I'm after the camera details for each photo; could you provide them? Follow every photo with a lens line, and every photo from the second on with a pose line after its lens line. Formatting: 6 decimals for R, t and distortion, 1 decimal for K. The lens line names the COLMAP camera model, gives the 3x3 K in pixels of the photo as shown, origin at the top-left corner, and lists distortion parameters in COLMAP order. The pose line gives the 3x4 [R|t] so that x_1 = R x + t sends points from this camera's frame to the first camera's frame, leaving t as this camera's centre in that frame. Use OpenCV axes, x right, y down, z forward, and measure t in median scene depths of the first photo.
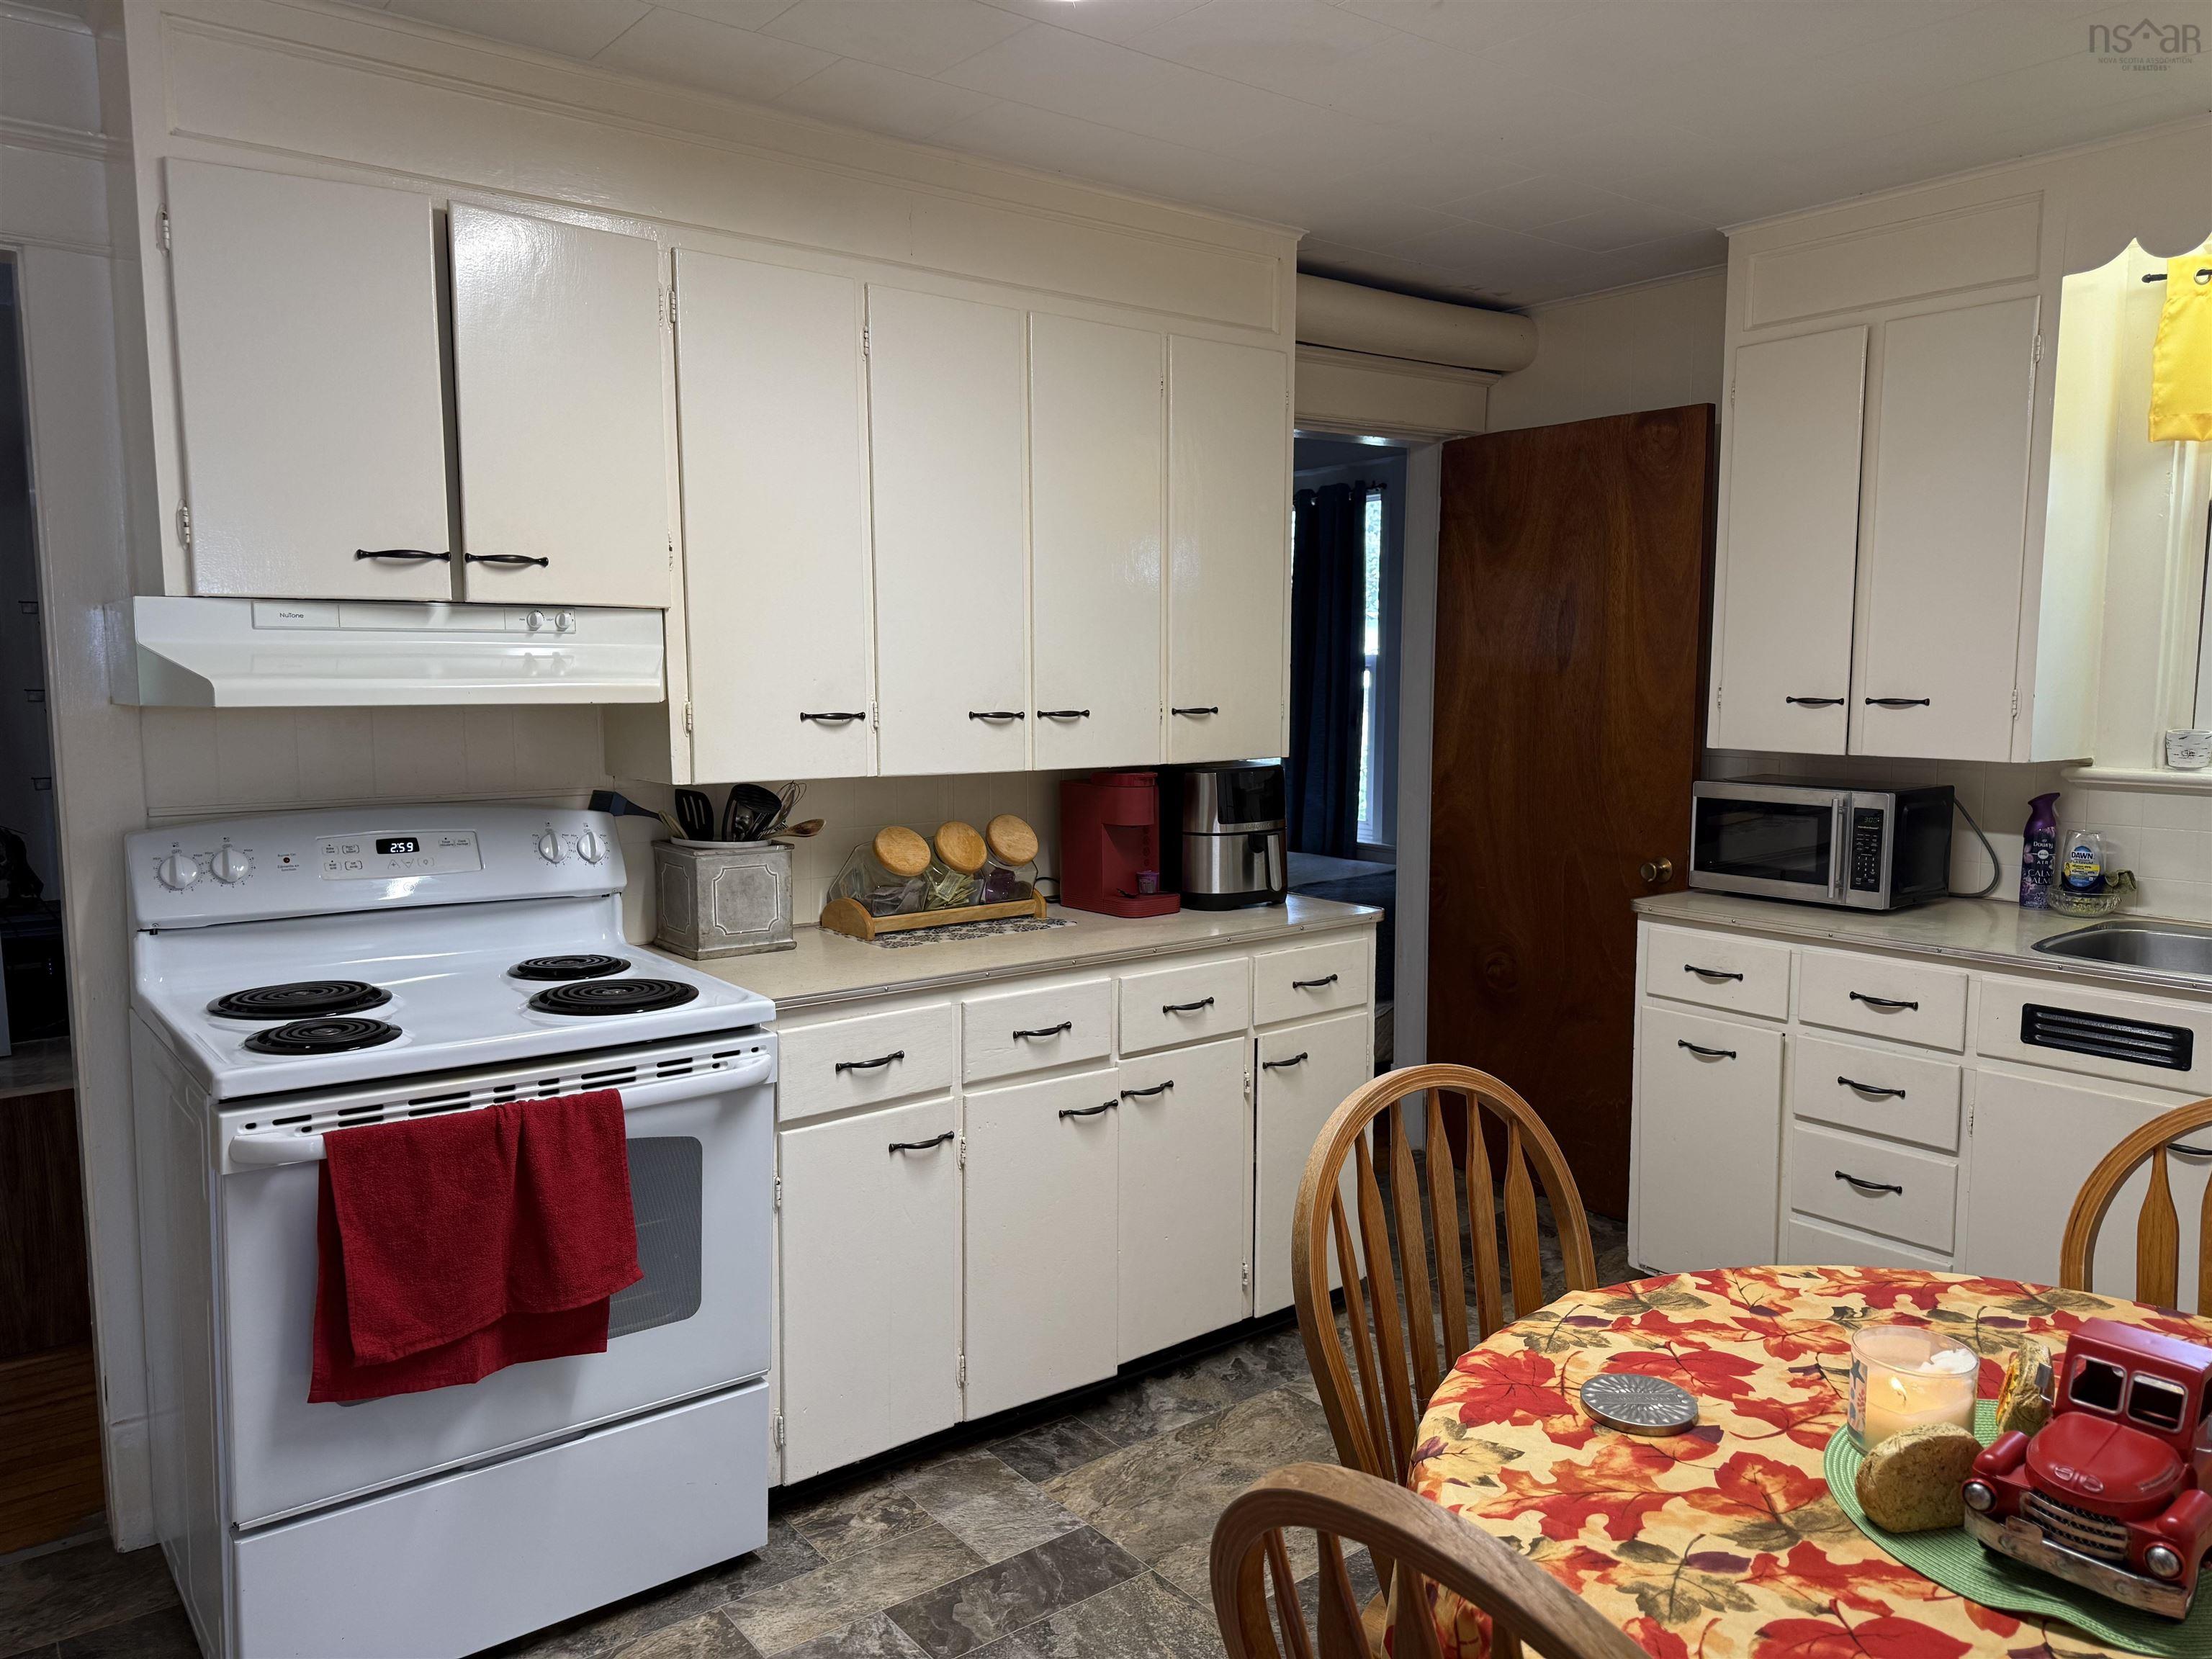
lens RADIAL K [[1579.1, 0, 1108.0], [0, 1579.1, 826.4], [0, 0, 1]] dist [0.011090, -0.004571]
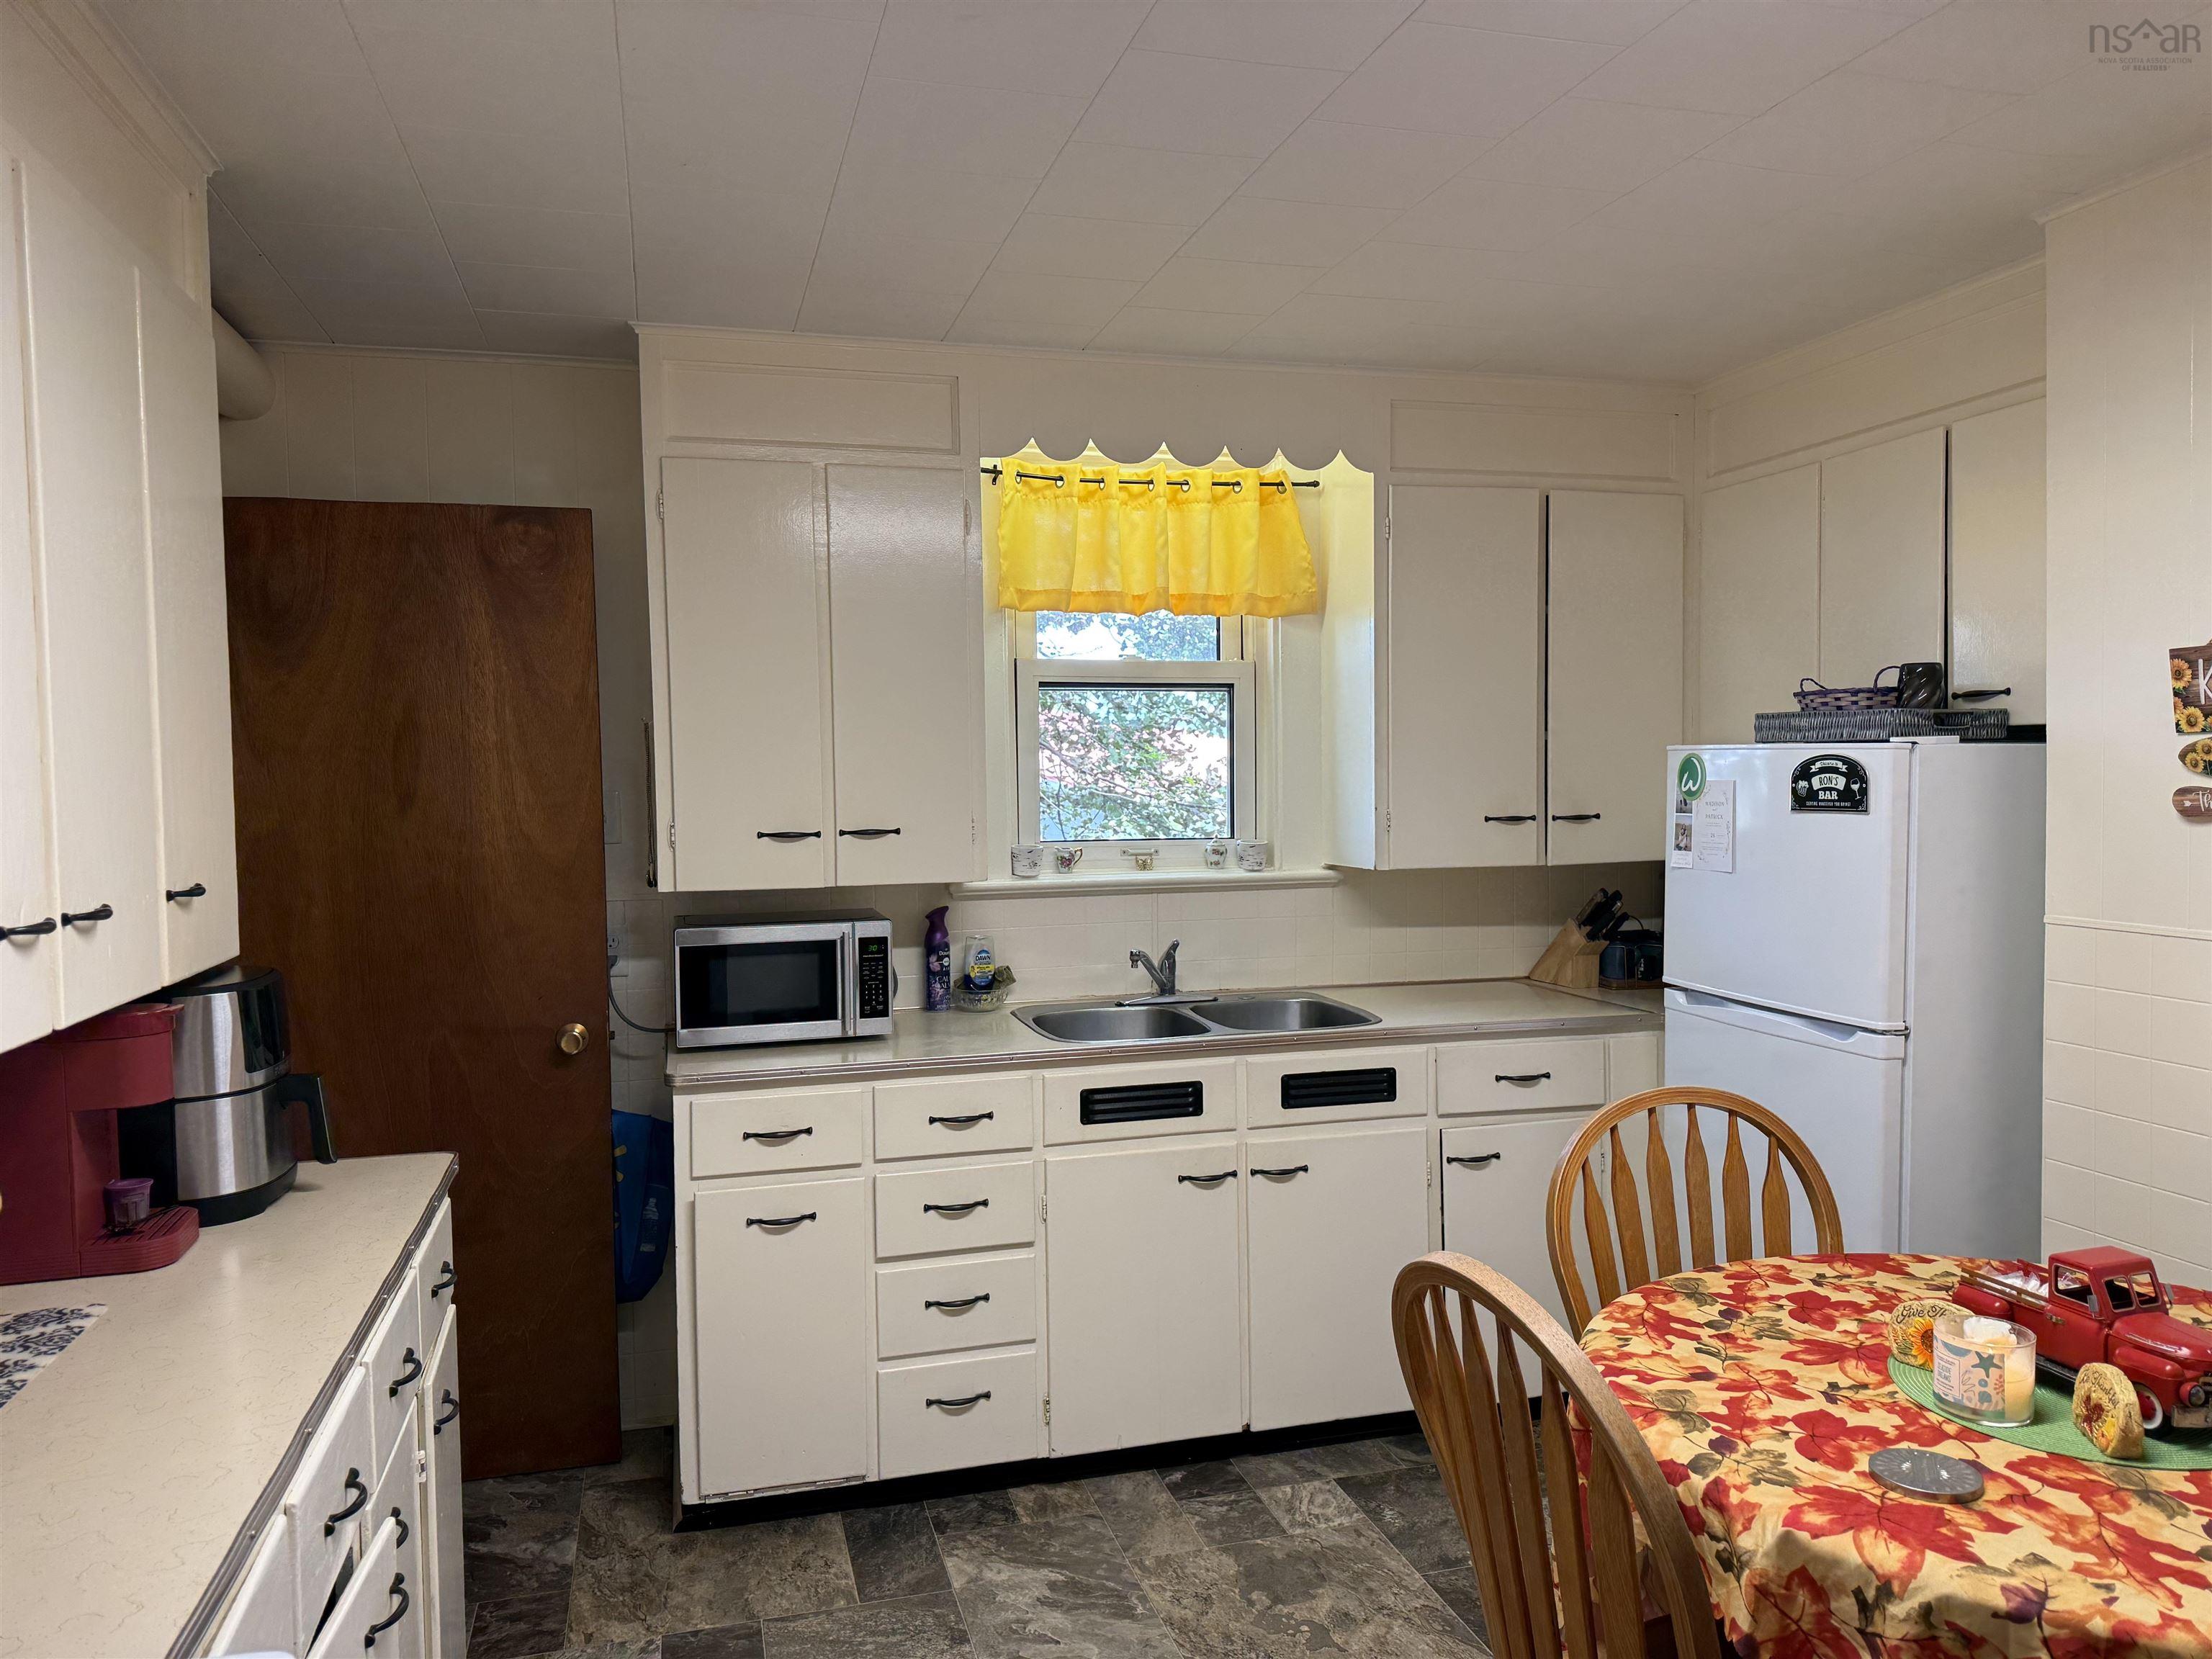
lens RADIAL K [[1579.1, 0, 1110.3], [0, 1579.1, 833.9], [0, 0, 1]] dist [0.011090, -0.004571]
pose [[0.380748, -0.049853, 0.923334, -0.427310], [0.109677, 0.993932, 0.008438, -0.074938], [-0.918151, 0.098055, 0.383906, 0.504964]]
